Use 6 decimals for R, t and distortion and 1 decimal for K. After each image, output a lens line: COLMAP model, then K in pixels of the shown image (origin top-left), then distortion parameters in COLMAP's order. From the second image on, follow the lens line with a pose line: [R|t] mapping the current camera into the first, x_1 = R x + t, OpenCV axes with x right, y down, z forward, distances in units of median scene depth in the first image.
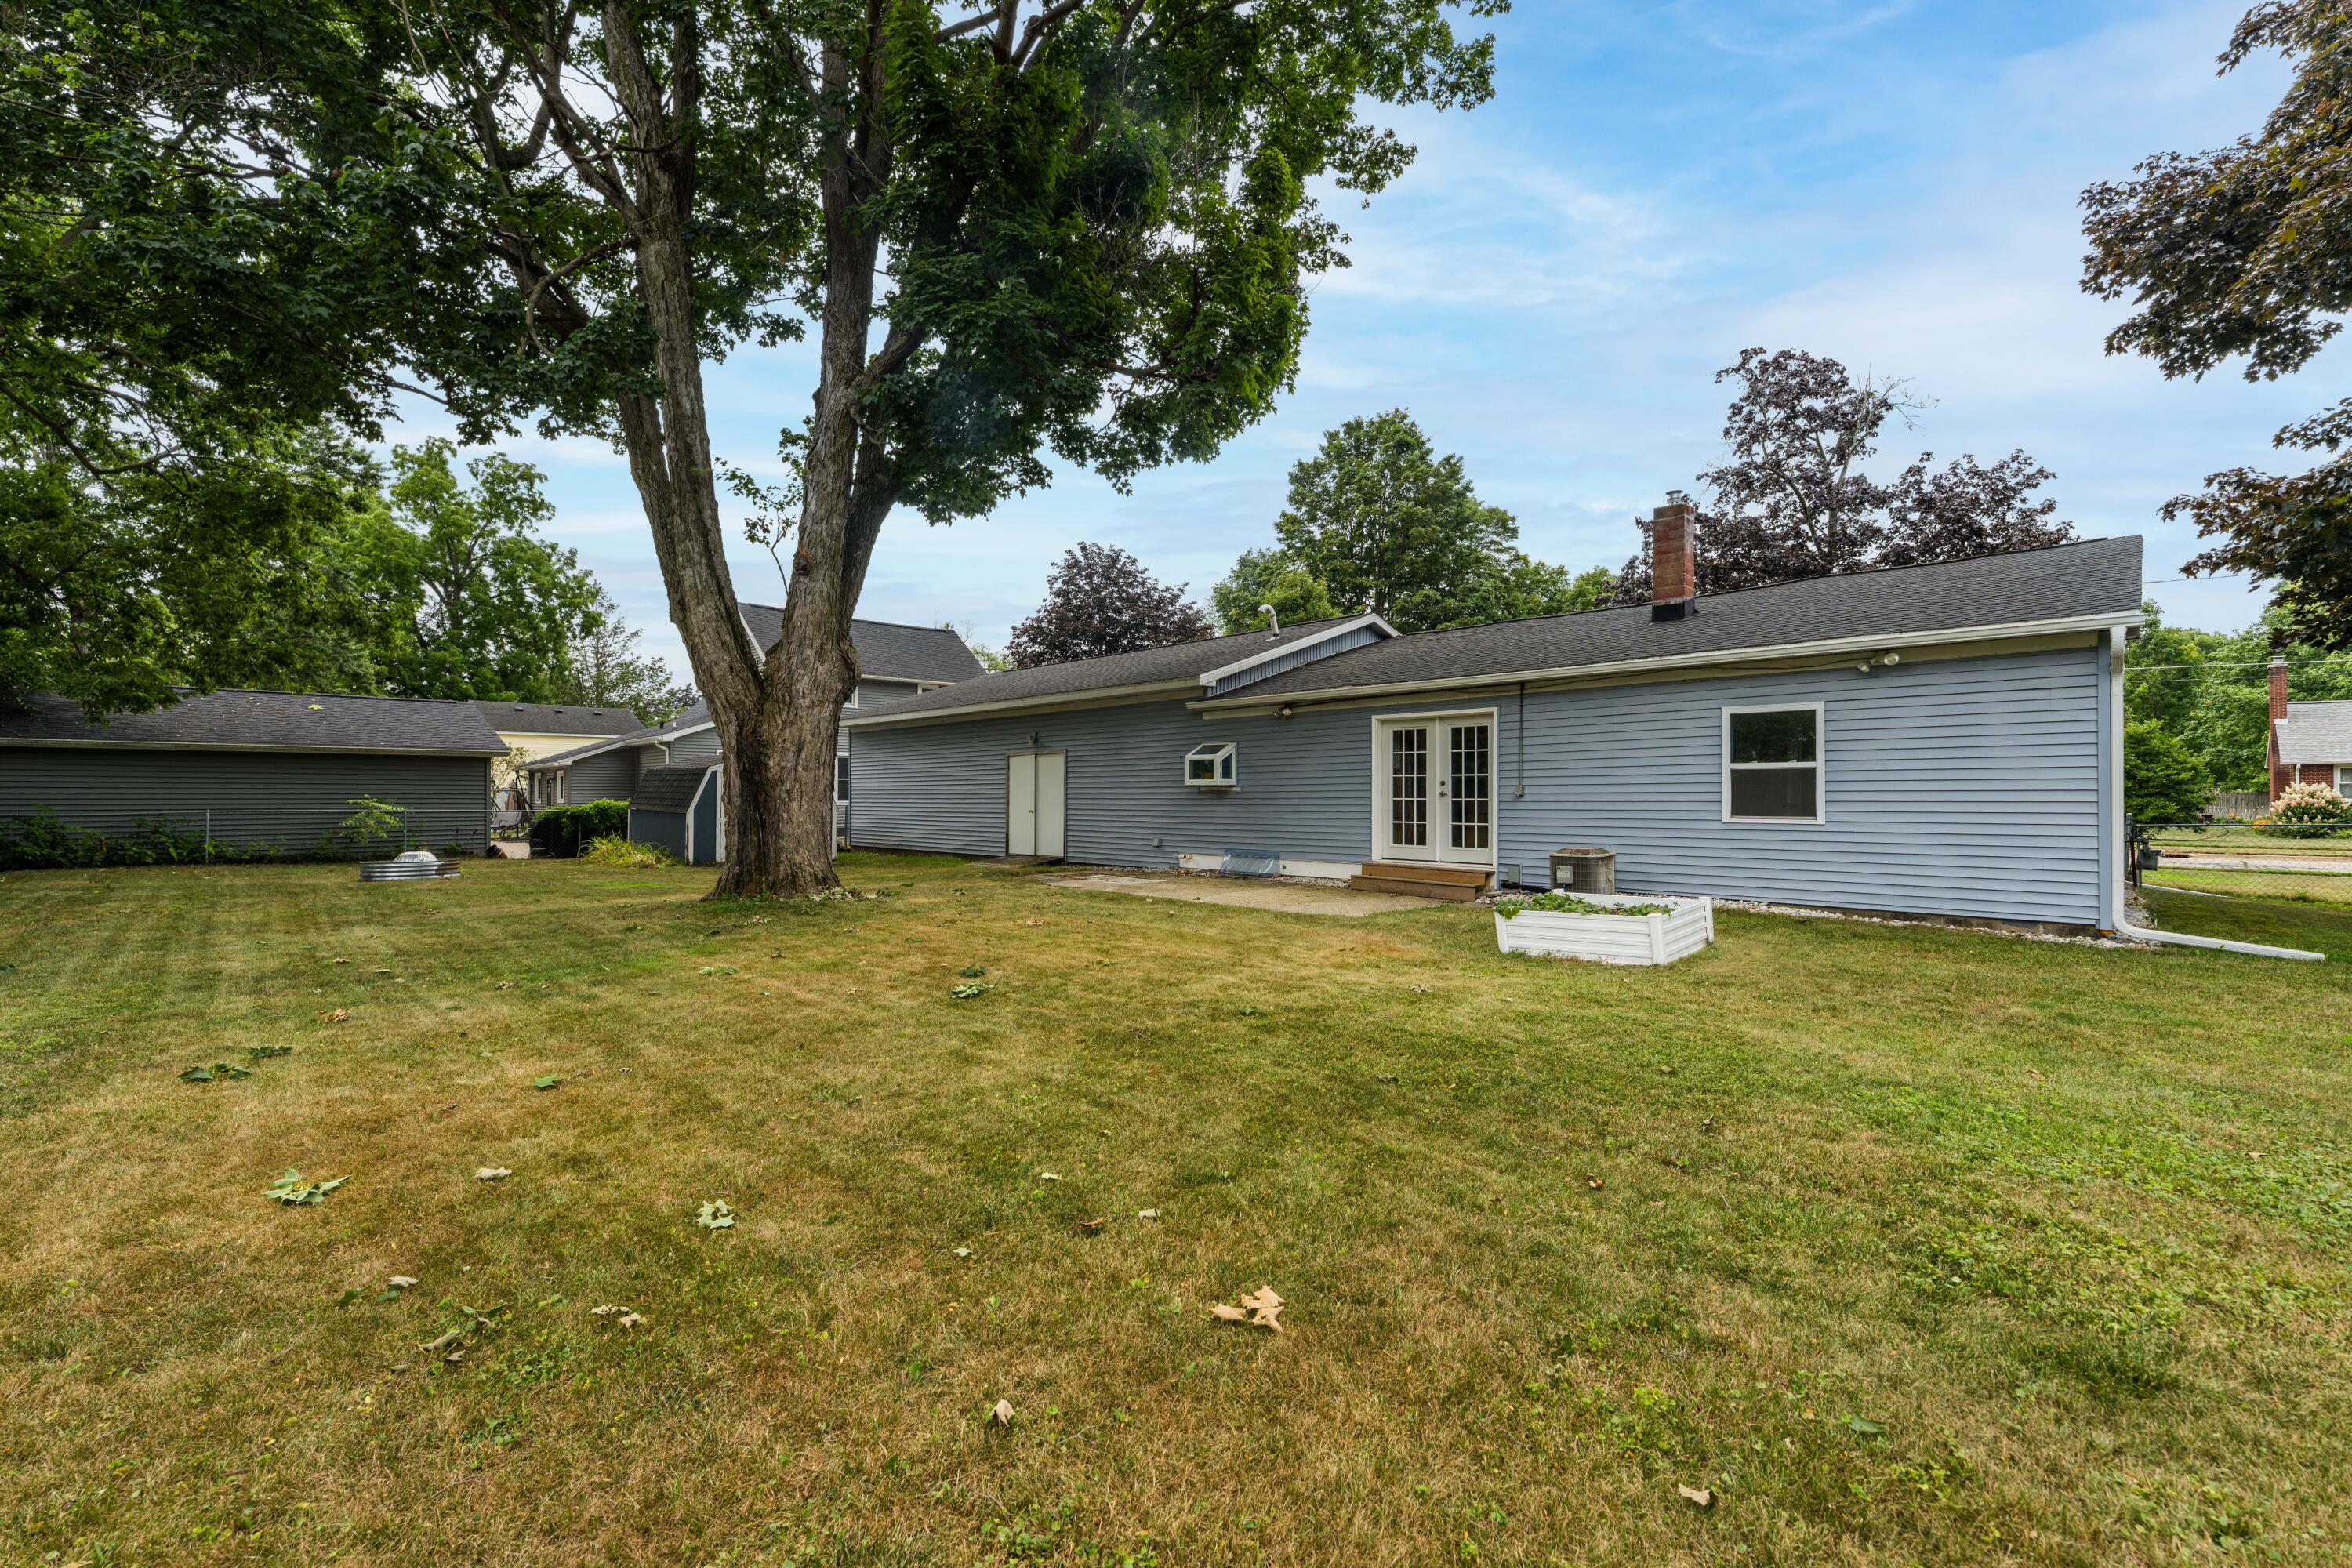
lens RADIAL K [[961.1, 0, 1174.0], [0, 961.1, 795.8], [0, 0, 1]] dist [-0.000378, 0.000188]
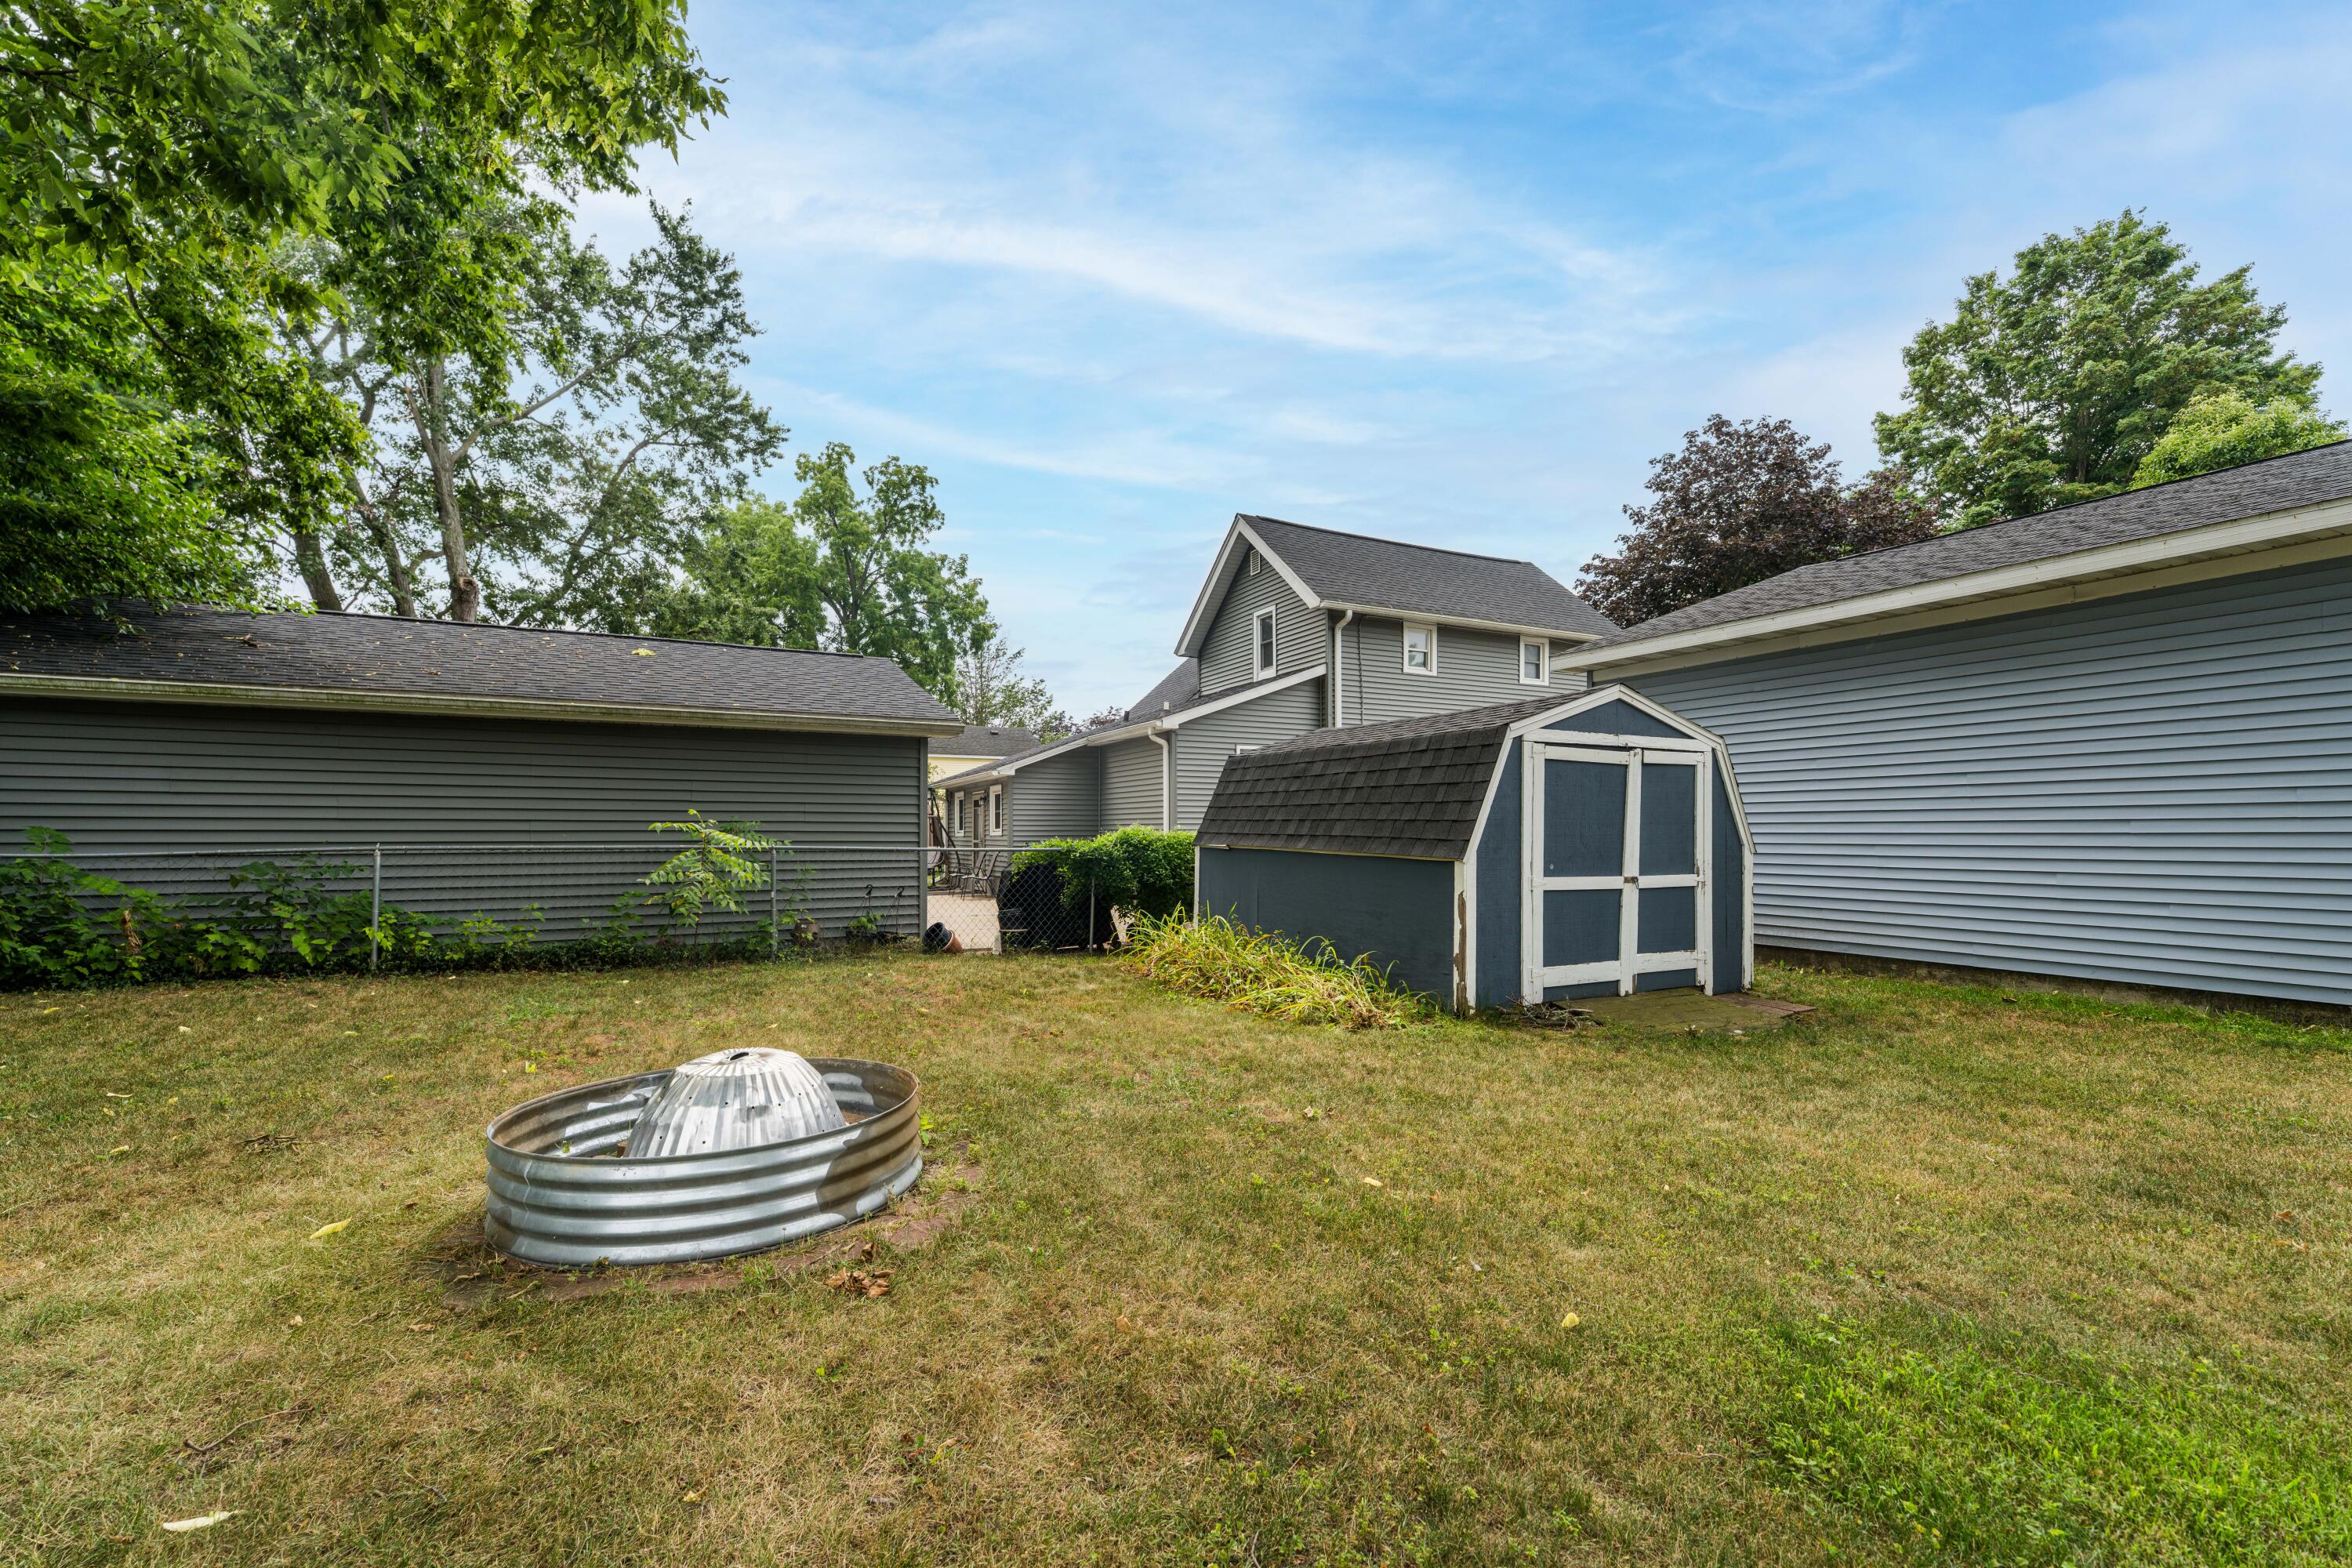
lens RADIAL K [[948.7, 0, 1175.8], [0, 948.7, 835.6], [0, 0, 1]] dist [-0.001366, -0.000021]
pose [[0.951983, 0.001297, -0.306148, -0.164287], [-0.000306, 0.999995, 0.003284, 0.002758], [0.306151, -0.003032, 0.951978, 0.214964]]
